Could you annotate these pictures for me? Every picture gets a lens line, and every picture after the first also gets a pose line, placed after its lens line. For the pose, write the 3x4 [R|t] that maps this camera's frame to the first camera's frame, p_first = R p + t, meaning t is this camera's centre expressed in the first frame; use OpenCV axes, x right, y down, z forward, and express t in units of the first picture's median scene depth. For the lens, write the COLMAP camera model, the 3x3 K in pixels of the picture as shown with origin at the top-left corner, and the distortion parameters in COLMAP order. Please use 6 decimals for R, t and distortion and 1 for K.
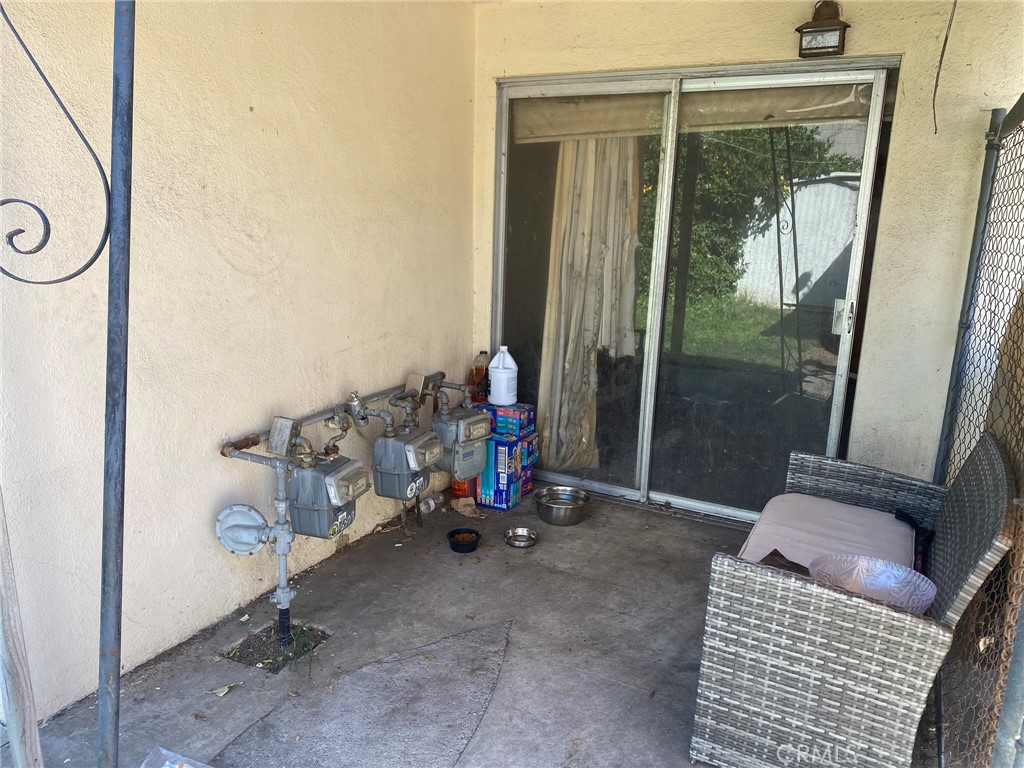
lens RADIAL K [[775.3, 0, 509.2], [0, 775.3, 381.9], [0, 0, 1]] dist [0.010902, -0.013838]
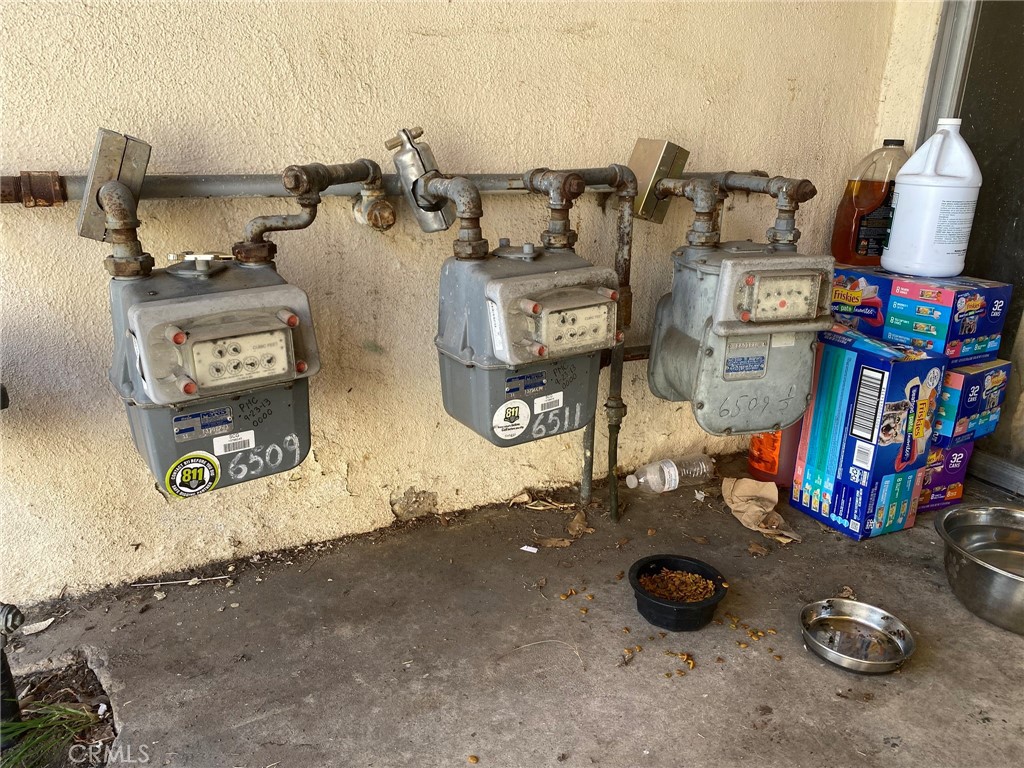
lens RADIAL K [[775.3, 0, 506.7], [0, 775.3, 395.1], [0, 0, 1]] dist [0.010902, -0.013838]
pose [[0.811462, 0.182464, -0.555190, 0.055401], [-0.130386, 0.982589, 0.132358, 0.068474], [0.569674, -0.035014, 0.821125, 0.590492]]
